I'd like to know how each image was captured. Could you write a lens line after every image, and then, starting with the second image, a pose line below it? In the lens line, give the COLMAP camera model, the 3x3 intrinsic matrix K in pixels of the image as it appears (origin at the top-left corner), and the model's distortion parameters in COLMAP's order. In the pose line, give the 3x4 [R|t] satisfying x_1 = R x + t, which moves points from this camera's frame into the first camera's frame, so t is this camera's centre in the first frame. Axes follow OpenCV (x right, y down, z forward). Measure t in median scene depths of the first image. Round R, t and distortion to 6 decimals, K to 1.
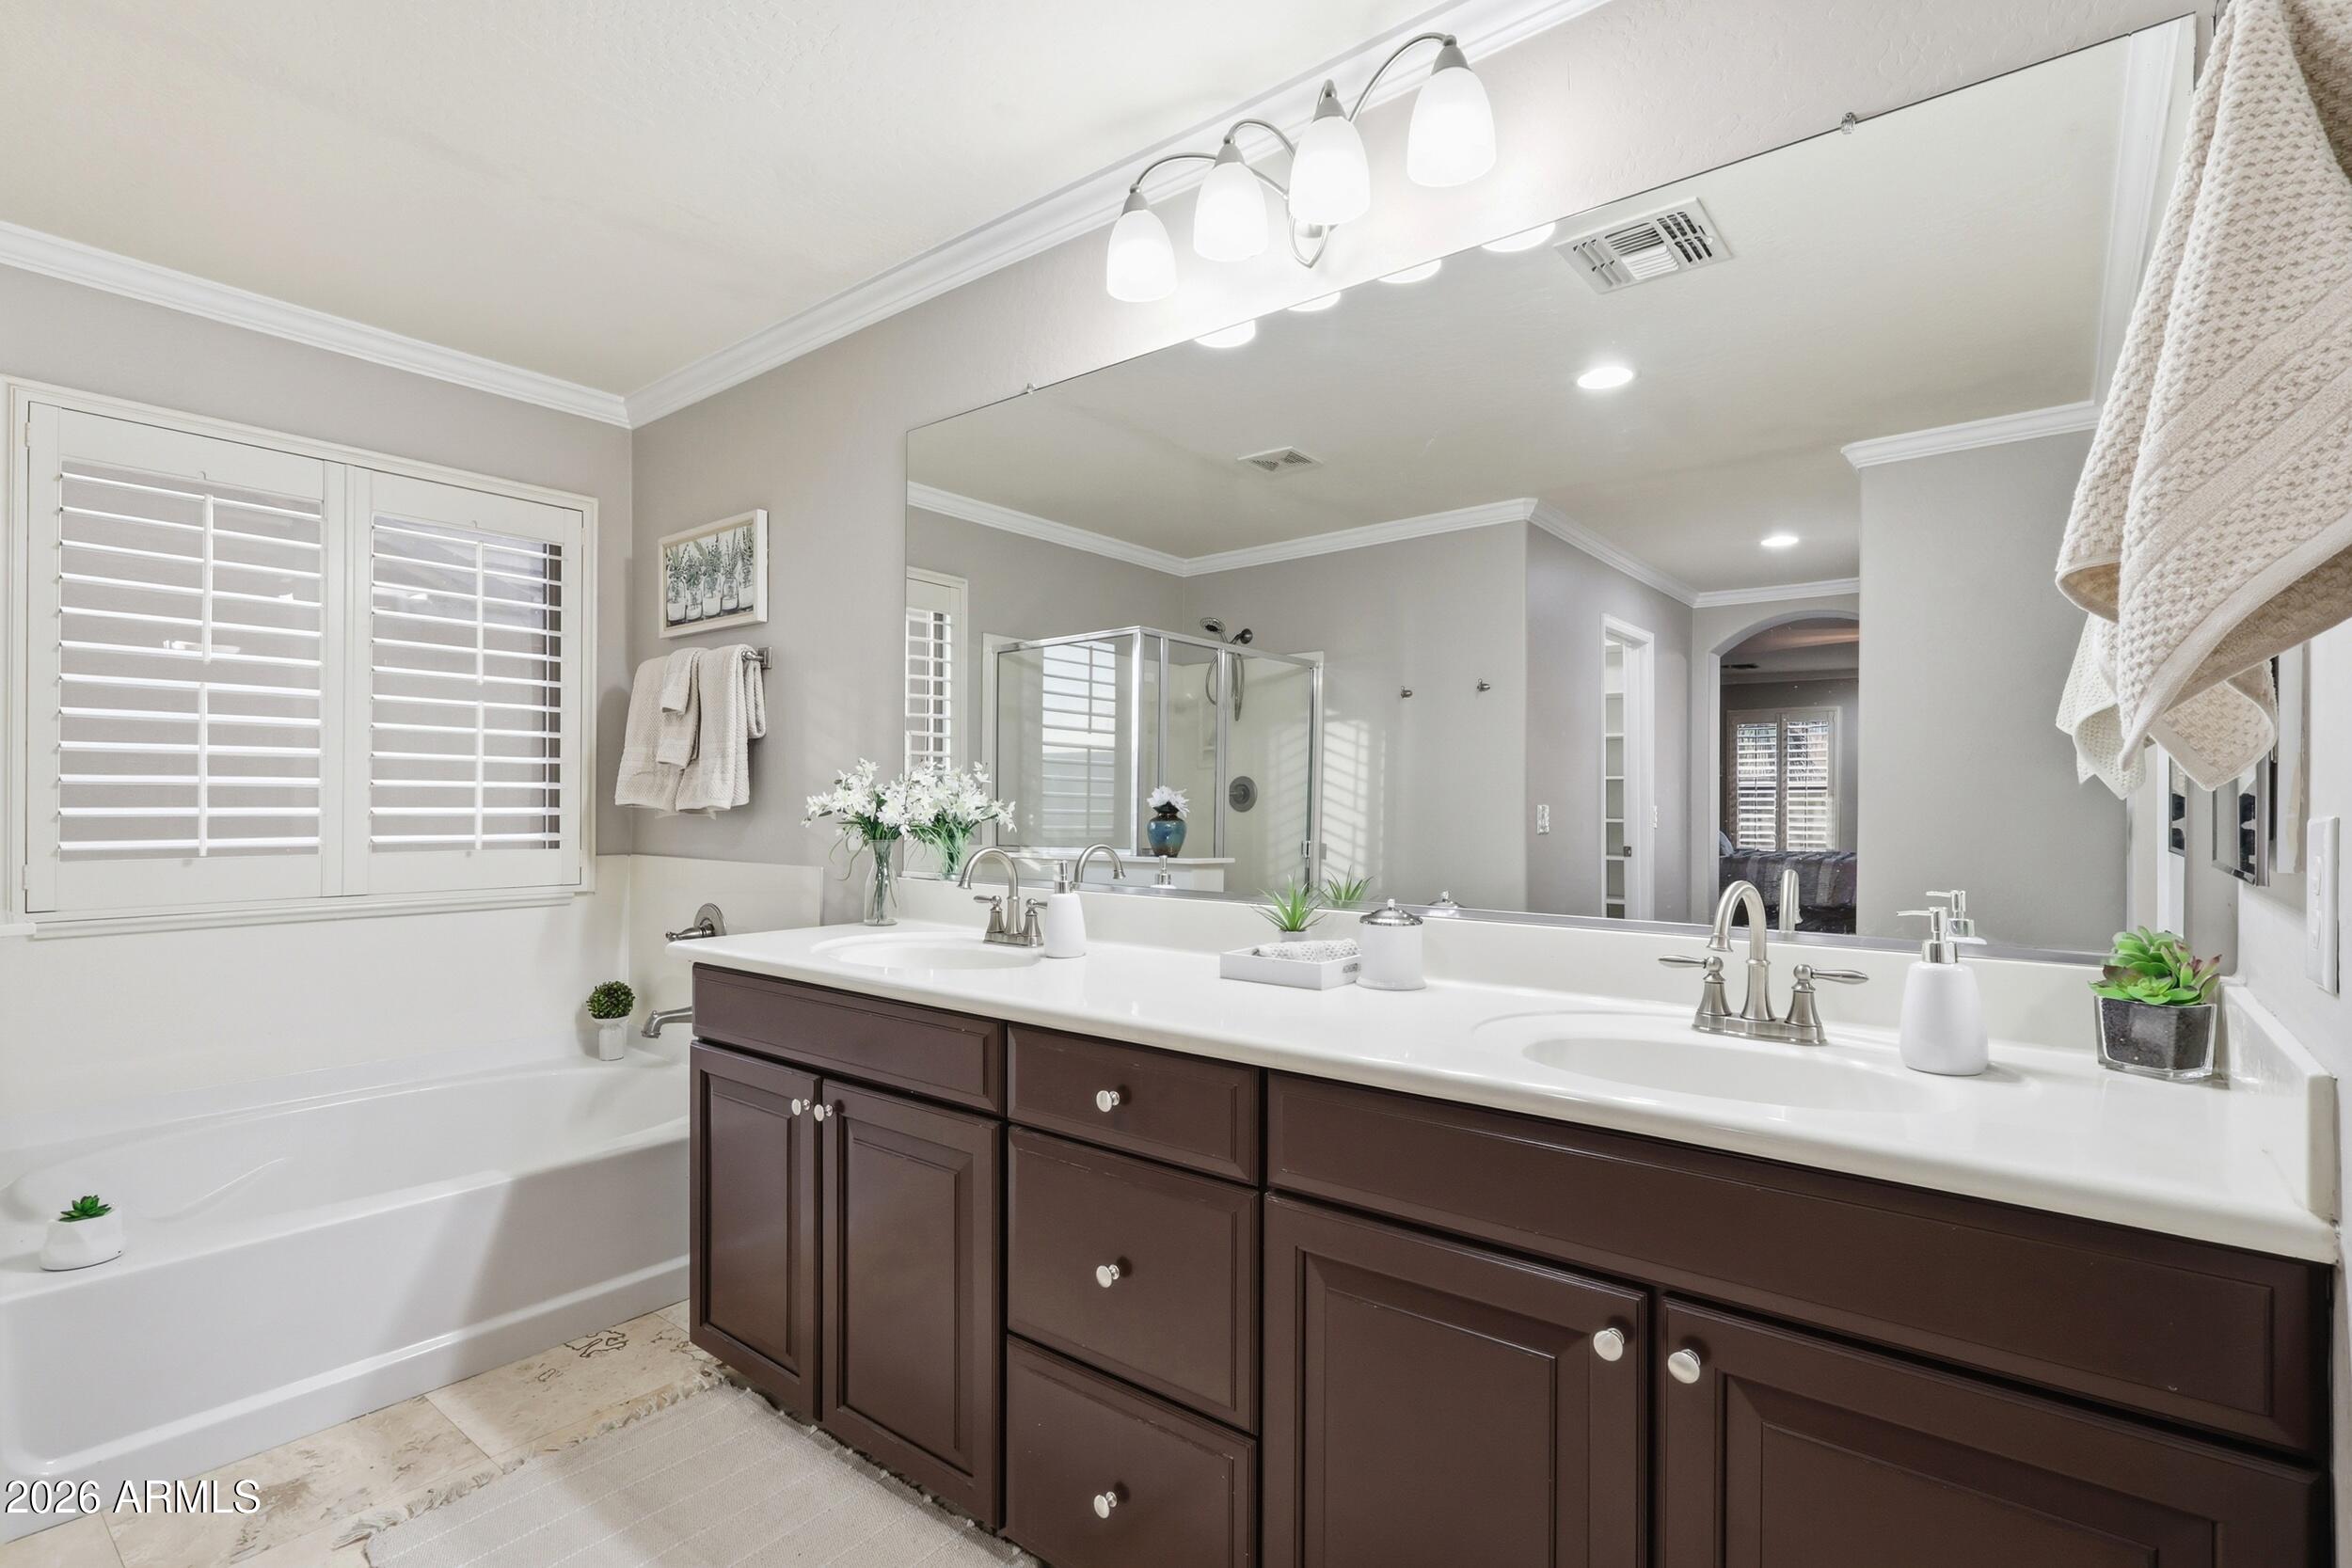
lens RADIAL K [[1114.3, 0, 1178.1], [0, 1114.3, 803.9], [0, 0, 1]] dist [-0.002230, -0.000152]
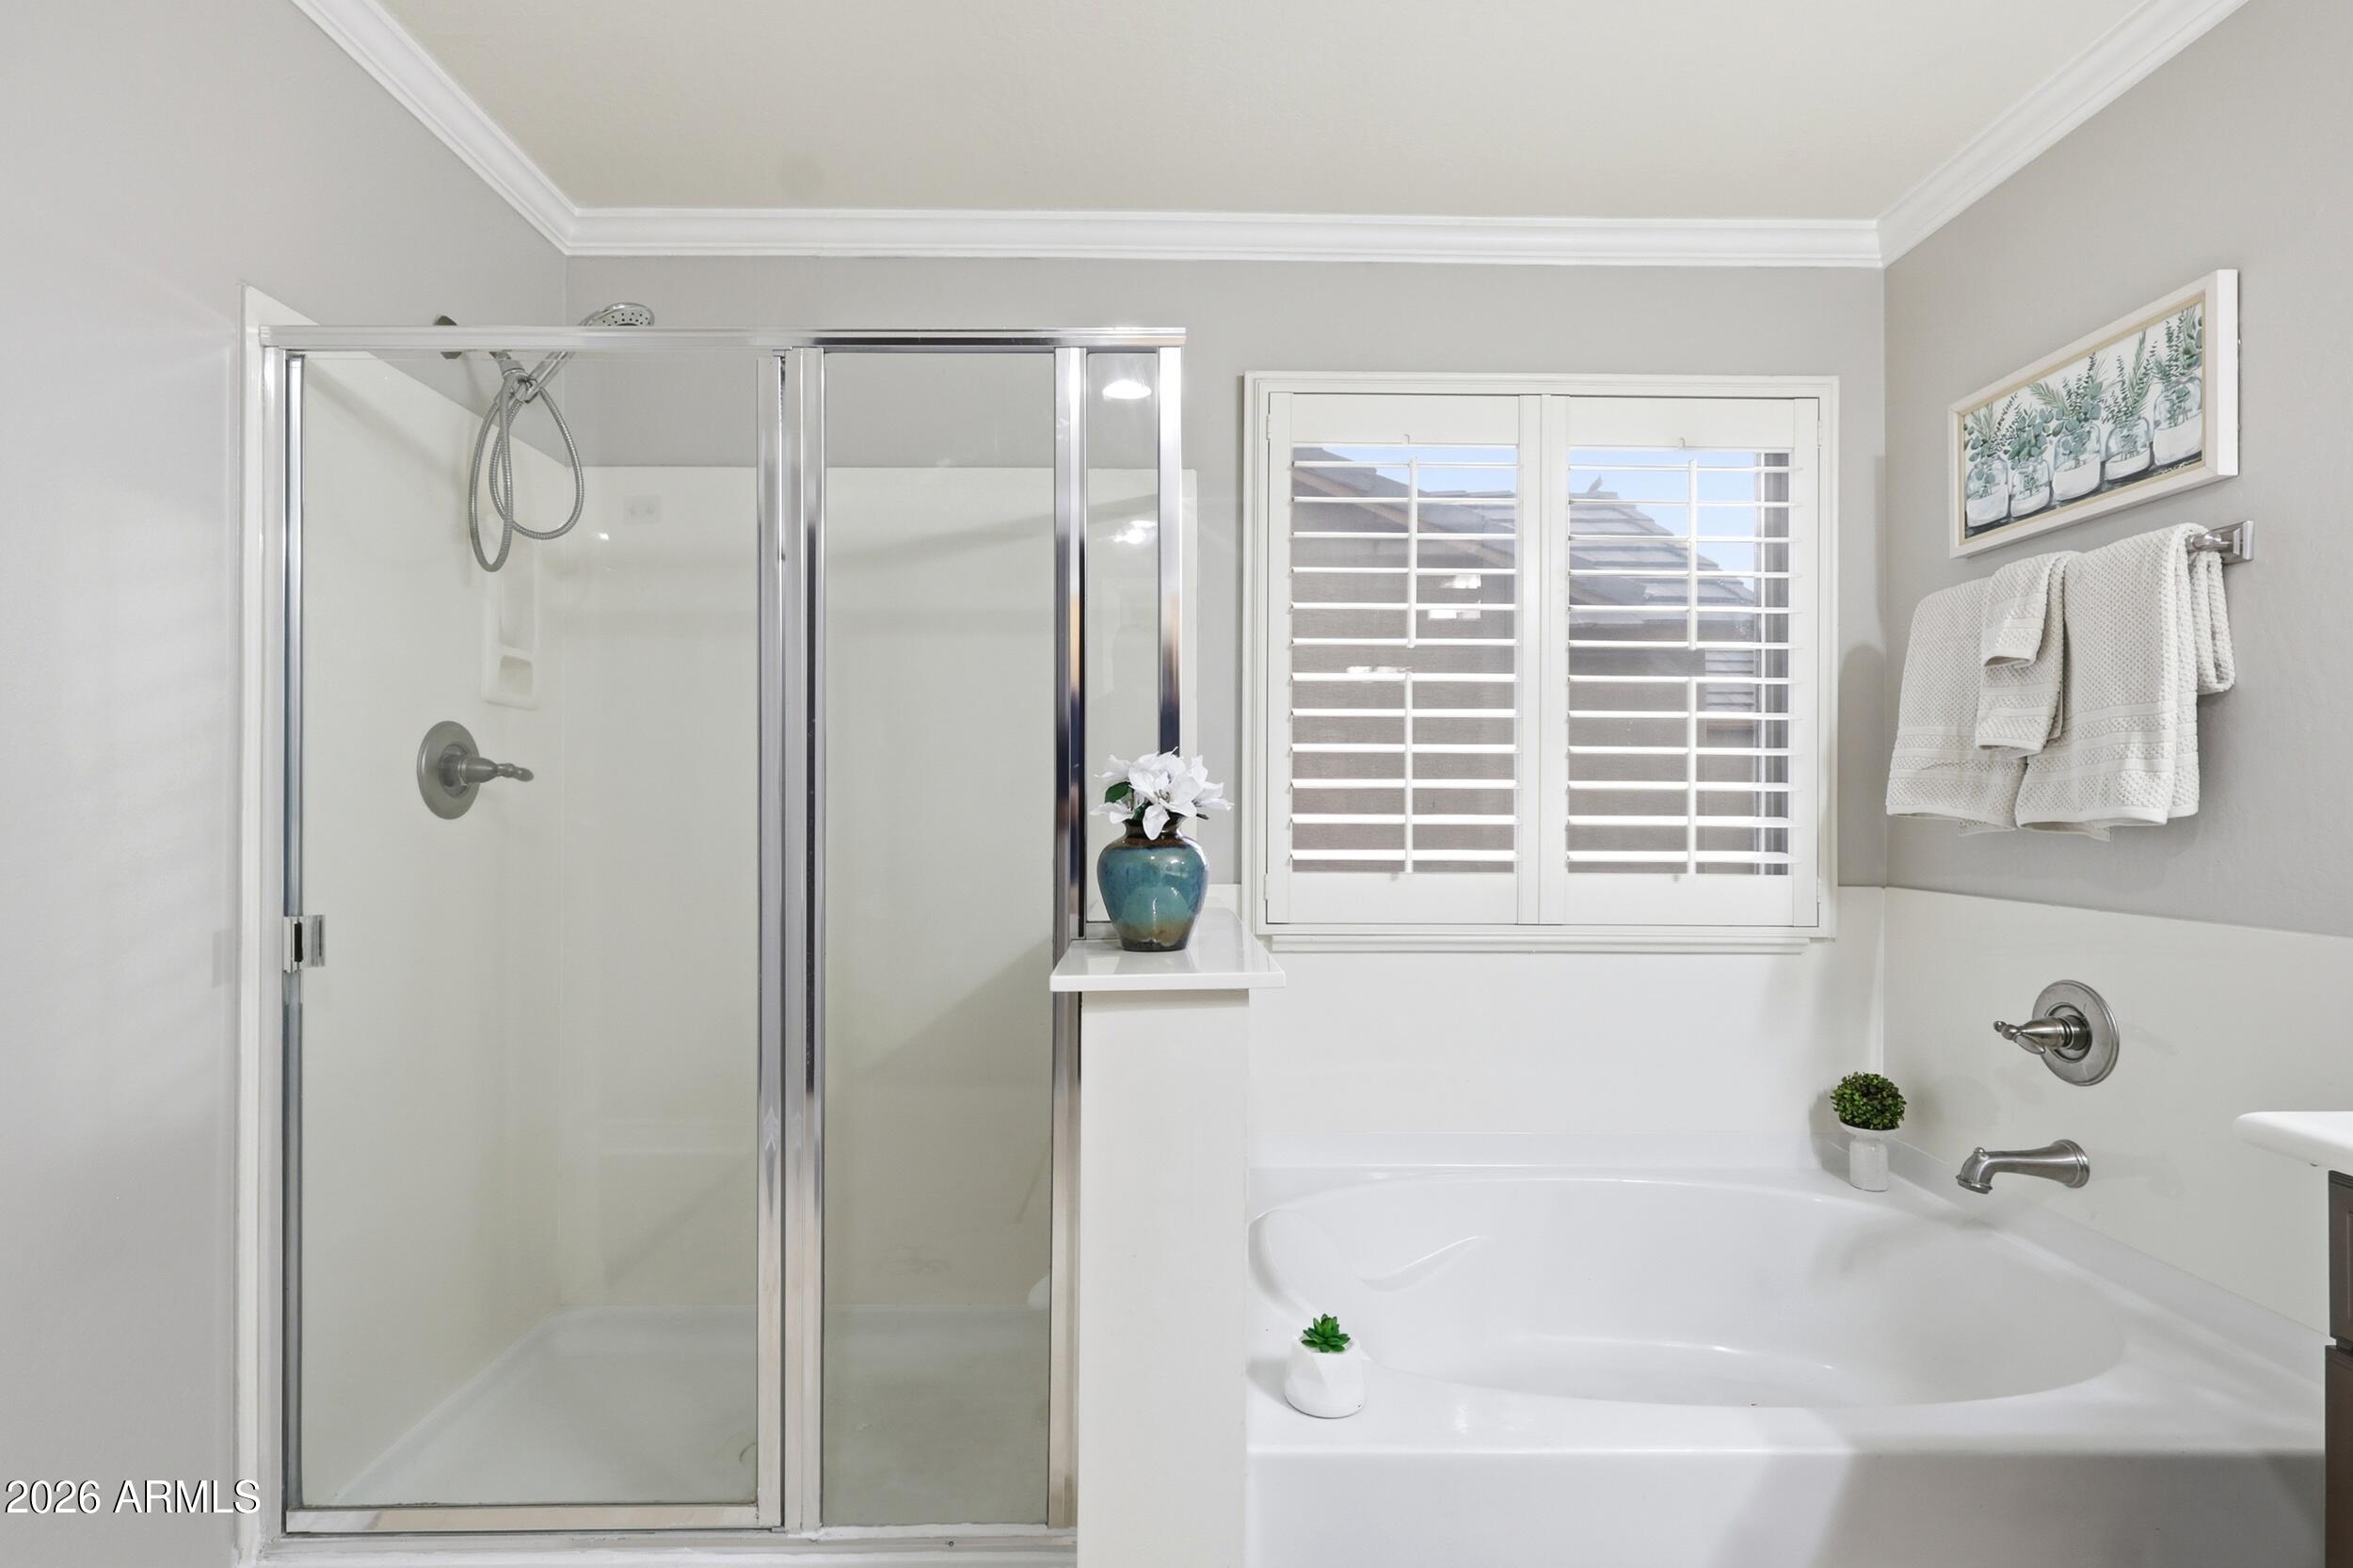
lens RADIAL K [[1103.7, 0, 1168.0], [0, 1103.7, 798.4], [0, 0, 1]] dist [0.002093, 0.000486]
pose [[0.635720, -0.004667, -0.771905, -0.282721], [-0.004232, 0.999946, -0.009531, -0.000421], [0.771908, 0.009325, 0.635666, 0.261197]]
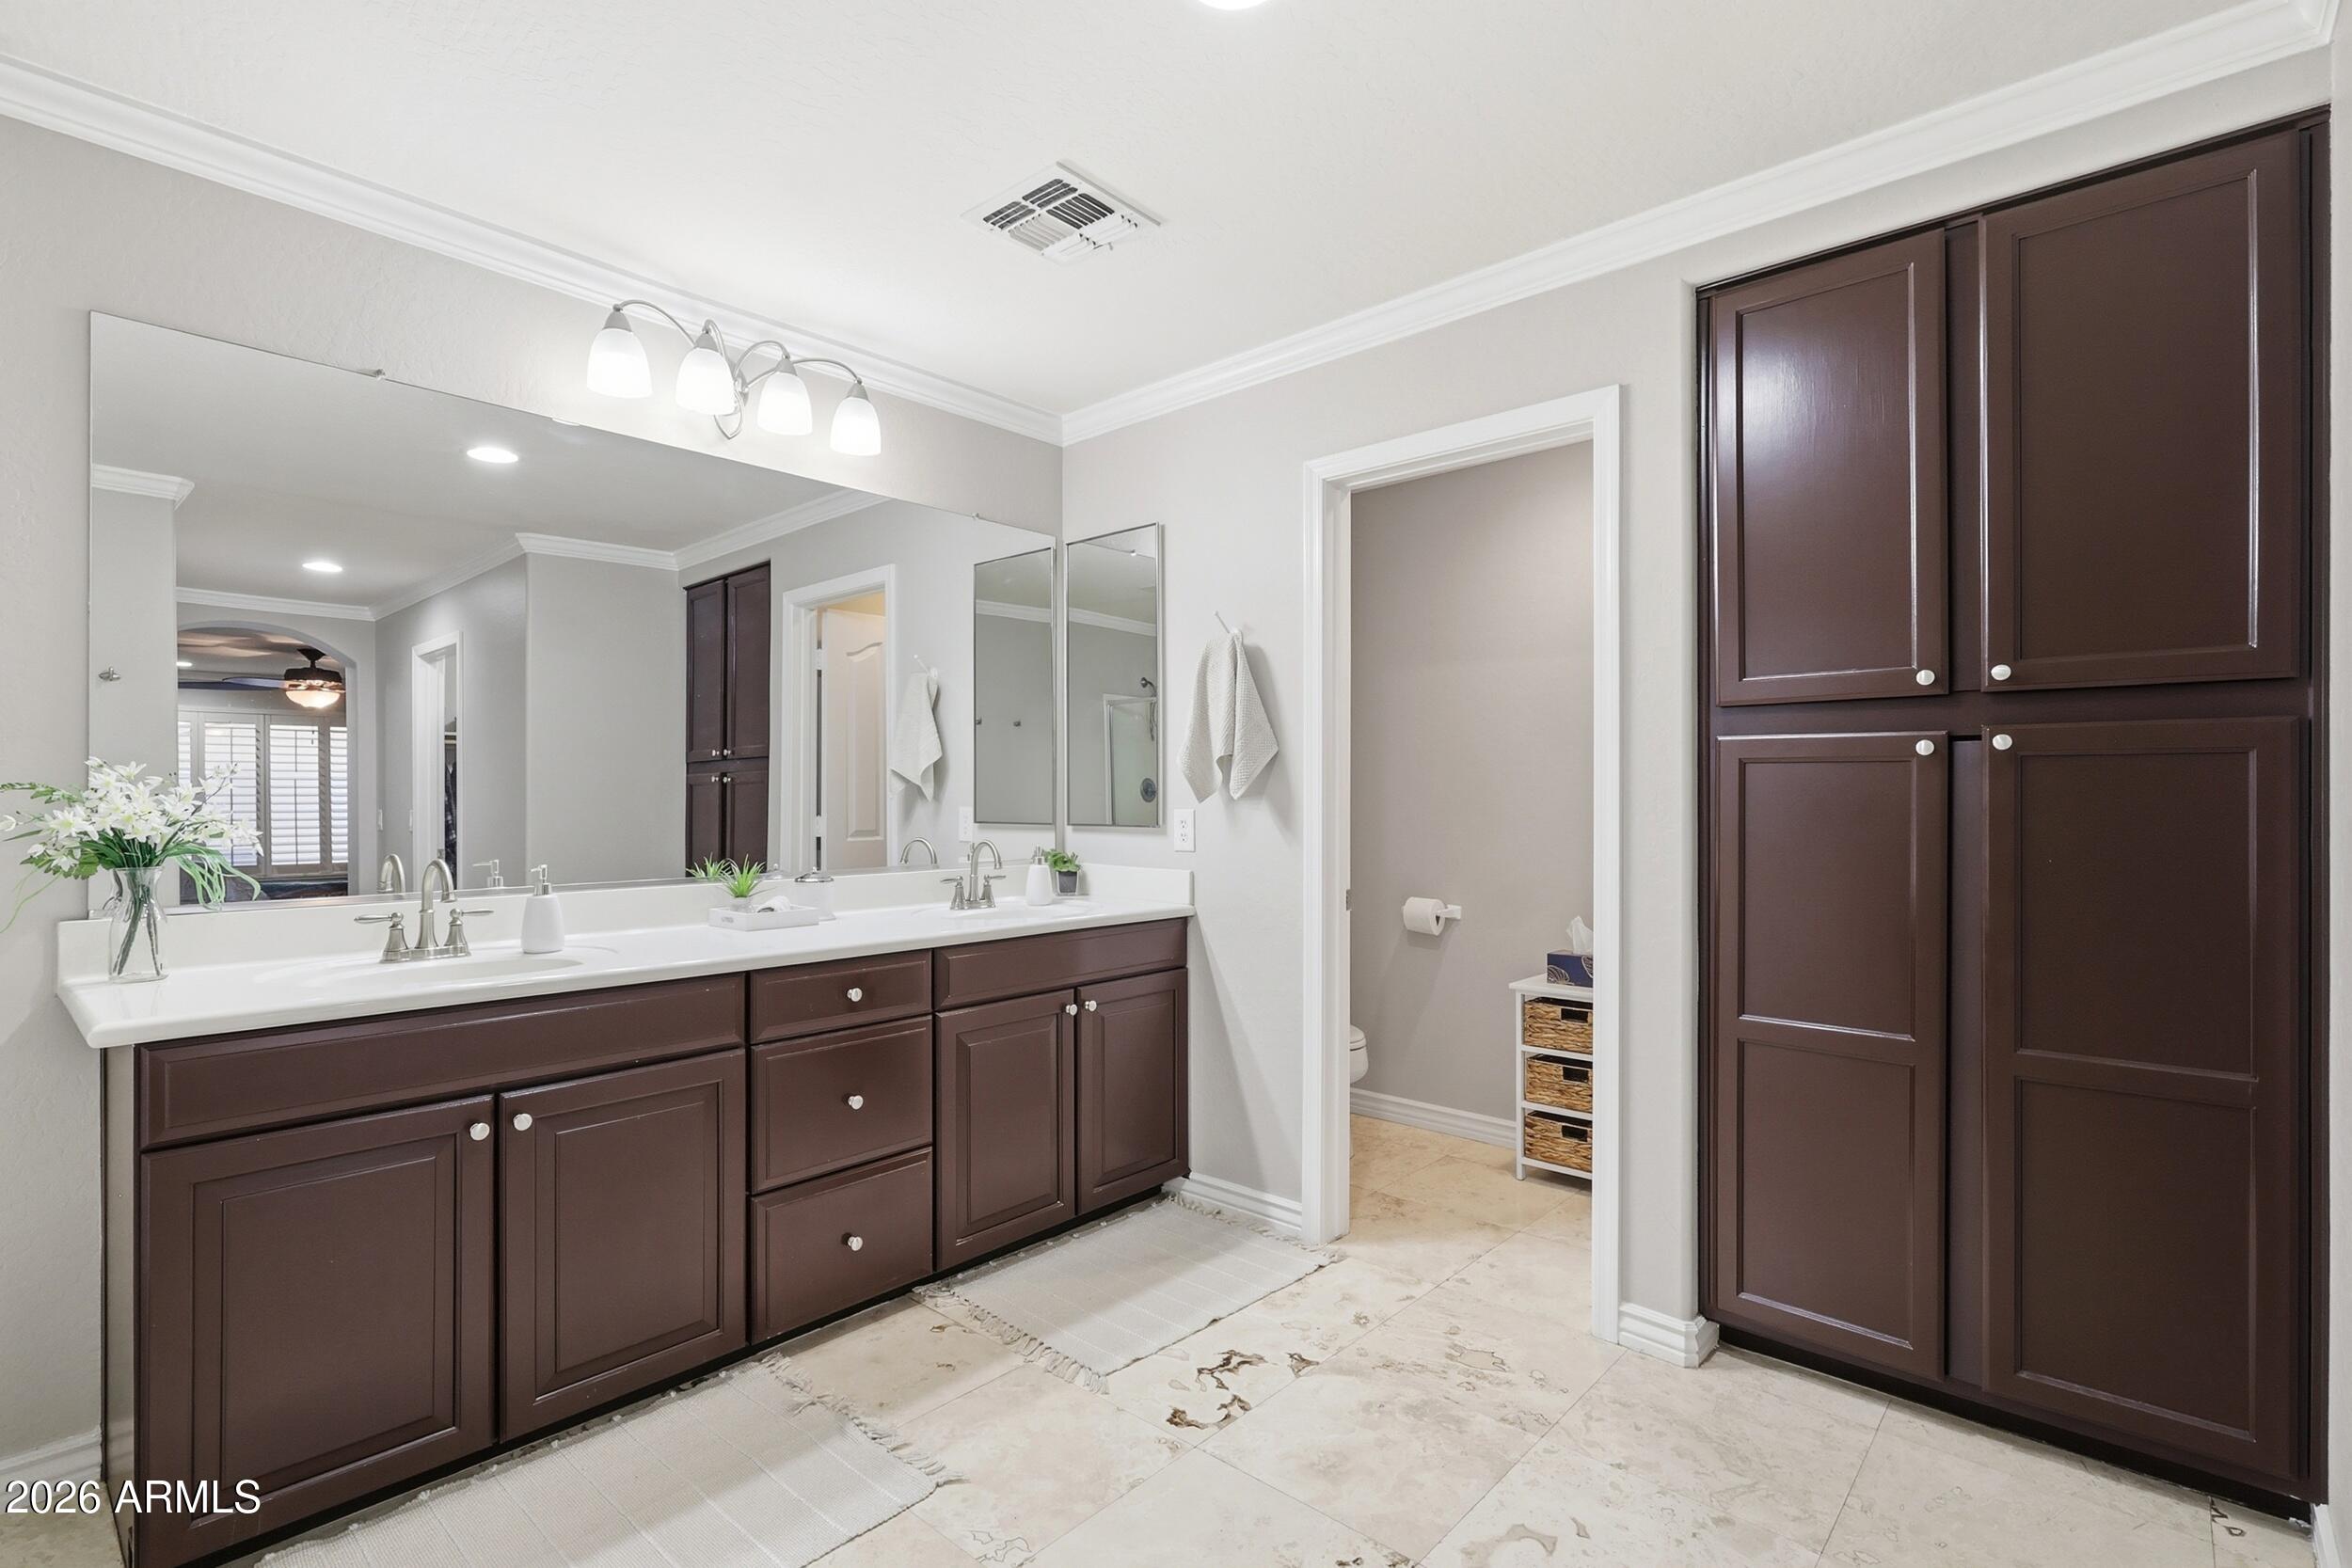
lens RADIAL K [[1070.6, 0, 1173.4], [0, 1070.6, 803.4], [0, 0, 1]] dist [-0.011604, 0.000102]
pose [[0.057446, -0.005482, 0.998334, -0.780170], [0.005591, 0.999971, 0.005170, -0.008651], [-0.998333, 0.005284, 0.057475, 0.218859]]
